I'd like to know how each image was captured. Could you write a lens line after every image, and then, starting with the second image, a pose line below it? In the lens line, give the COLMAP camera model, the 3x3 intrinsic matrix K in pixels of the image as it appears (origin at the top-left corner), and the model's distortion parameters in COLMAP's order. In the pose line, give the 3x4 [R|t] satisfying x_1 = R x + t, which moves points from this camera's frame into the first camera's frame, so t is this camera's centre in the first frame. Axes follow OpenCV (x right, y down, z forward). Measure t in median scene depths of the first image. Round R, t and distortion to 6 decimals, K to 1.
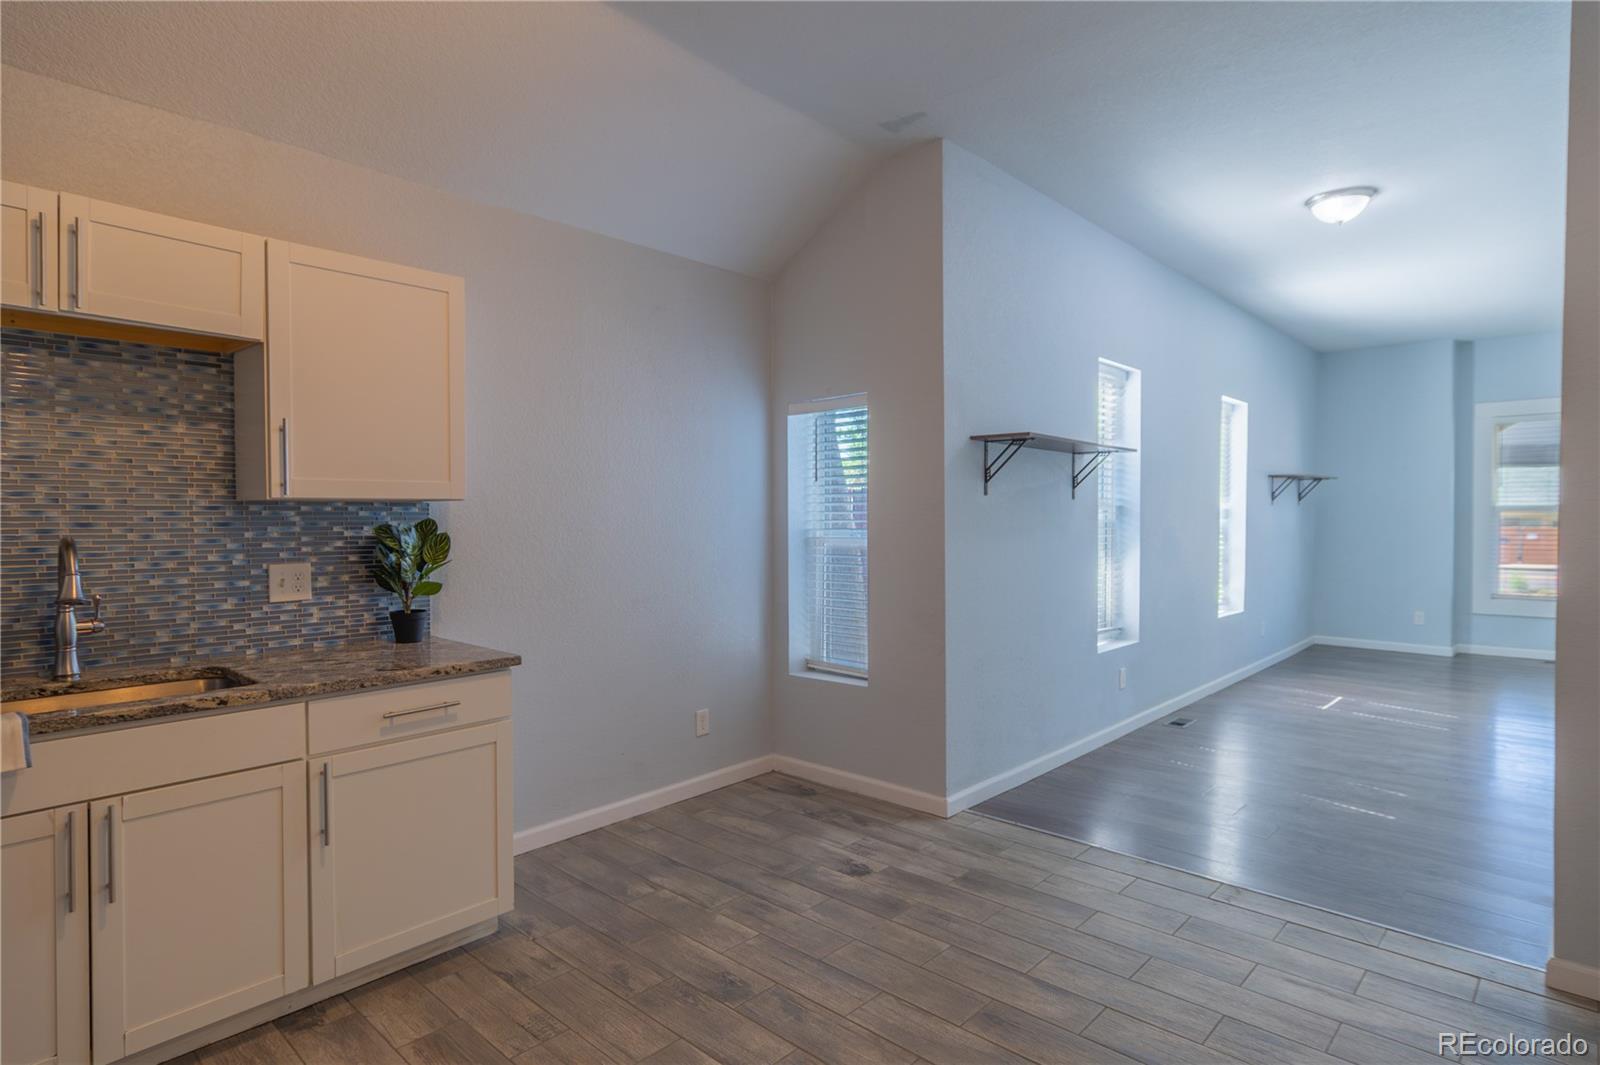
lens RADIAL K [[865.1, 0, 794.7], [0, 865.1, 534.1], [0, 0, 1]] dist [-0.011580, 0.006721]
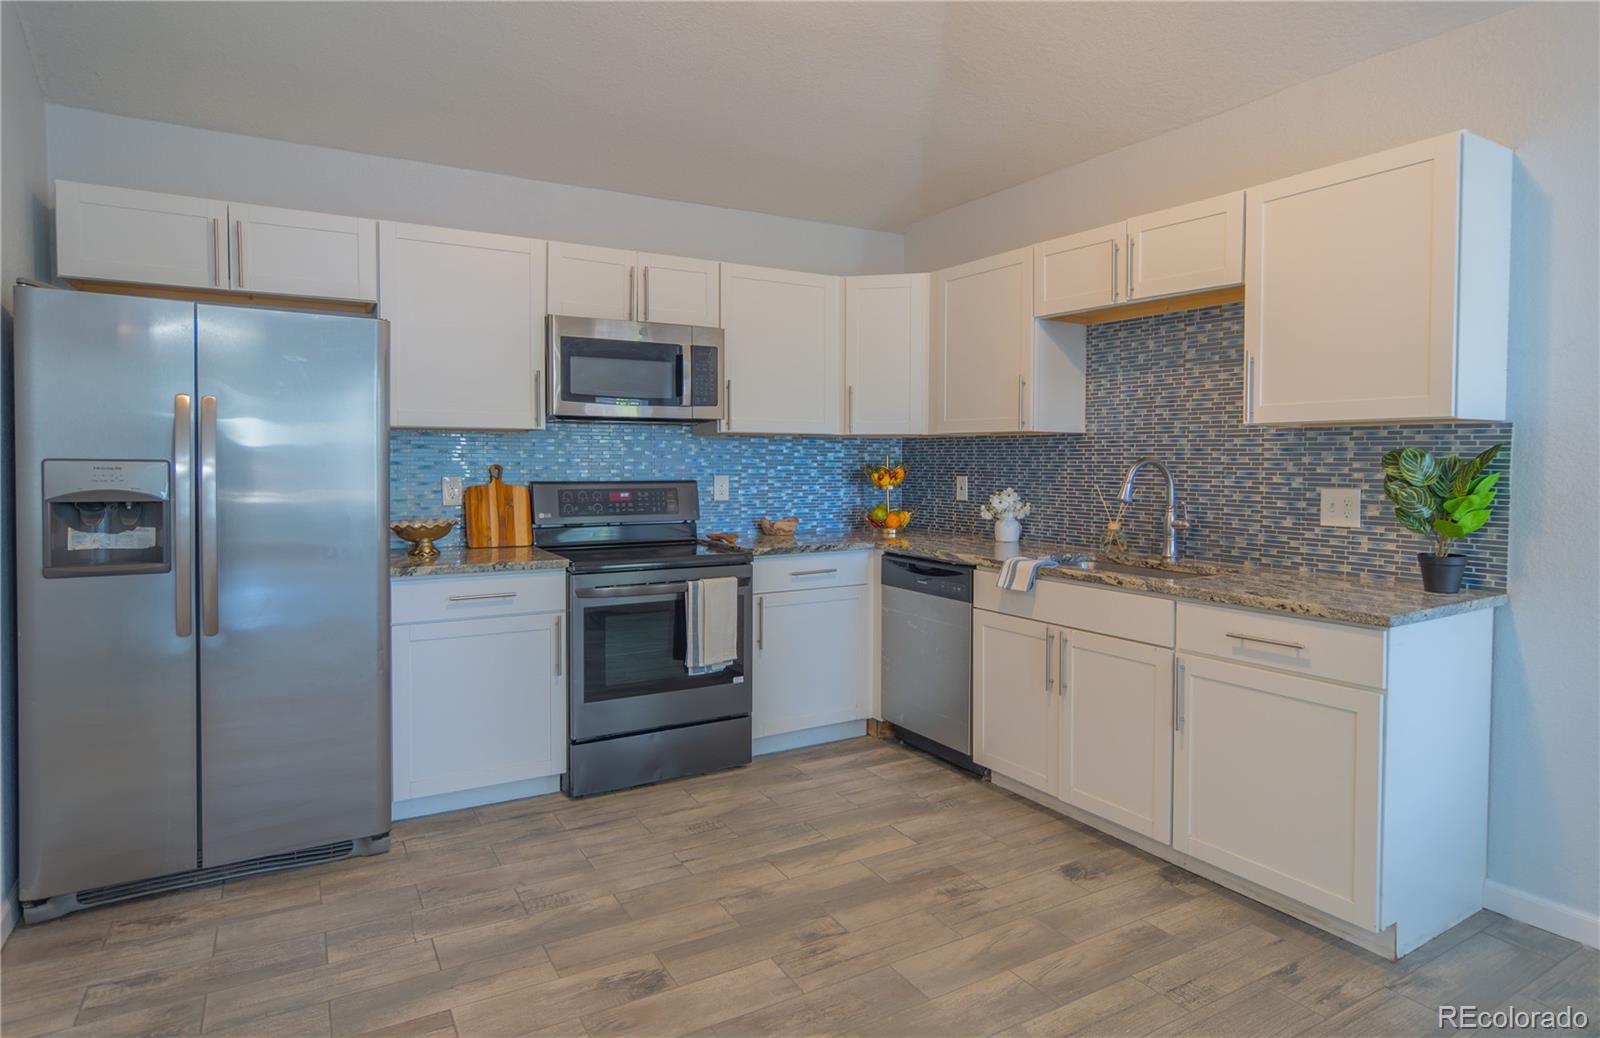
lens RADIAL K [[898.6, 0, 821.0], [0, 898.6, 488.7], [0, 0, 1]] dist [-0.008936, 0.006438]
pose [[-0.277140, 0.033403, -0.960249, 0.602139], [-0.024985, 0.998807, 0.041955, 0.005333], [0.960505, 0.035619, -0.275975, 0.735055]]
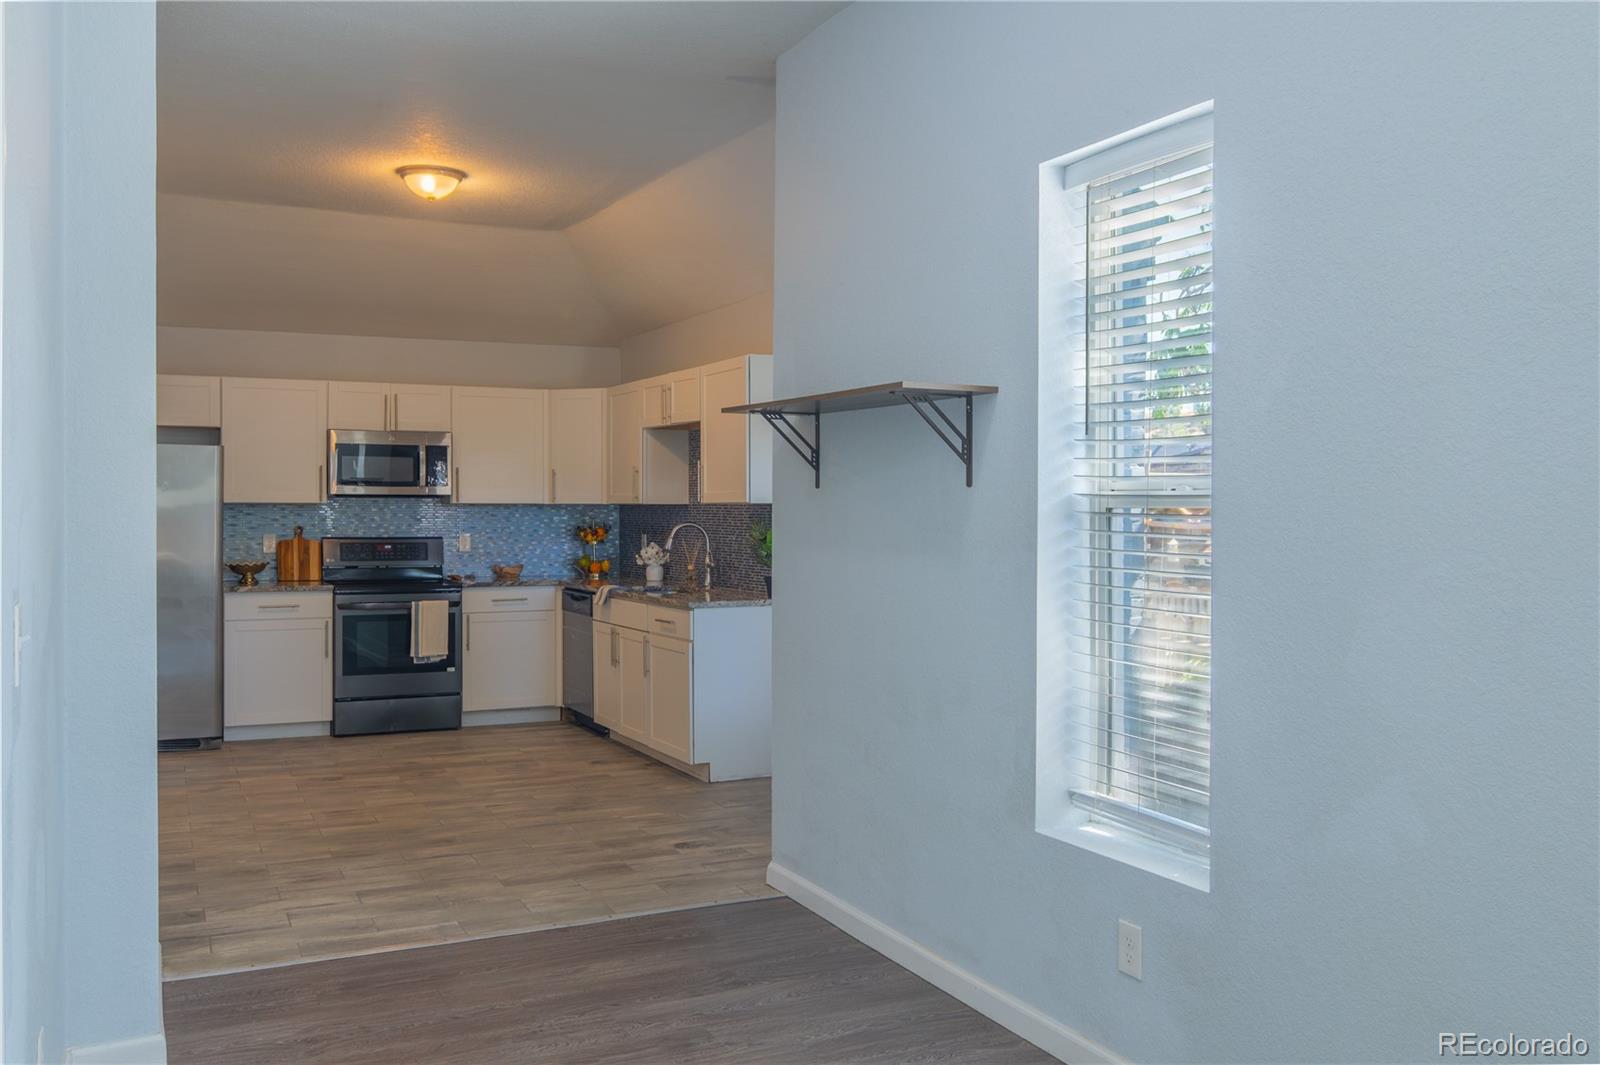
lens RADIAL K [[1360.2, 0, 800.0], [0, 1360.2, 529.4], [0, 0, 1]] dist [-0.007715, 0.017222]
pose [[-0.362970, 0.013445, -0.931704, 1.931902], [-0.023759, 0.999437, 0.023678, -0.055736], [0.931498, 0.030731, -0.362447, 2.103329]]
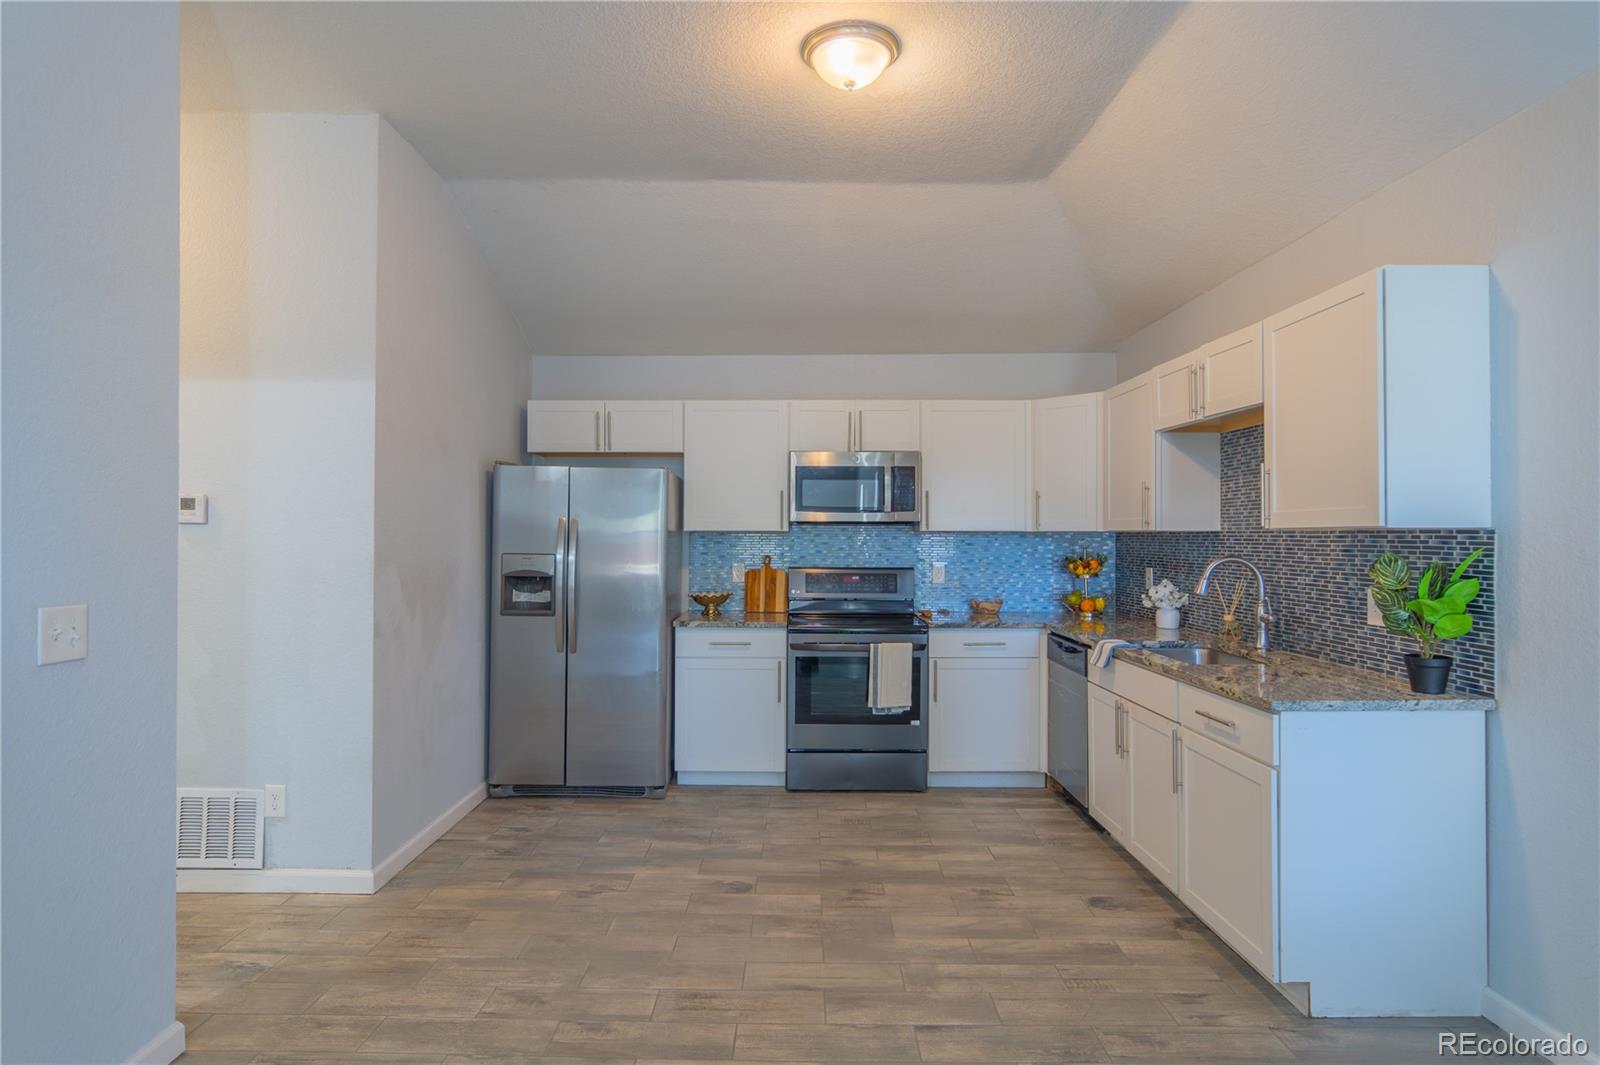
lens RADIAL K [[865.1, 0, 797.3], [0, 865.1, 531.5], [0, 0, 1]] dist [-0.011580, 0.006721]
pose [[-0.737553, -0.004032, -0.675277, 0.660530], [-0.016761, 0.999783, 0.012336, -0.038796], [0.675081, 0.020416, -0.737461, 1.339690]]
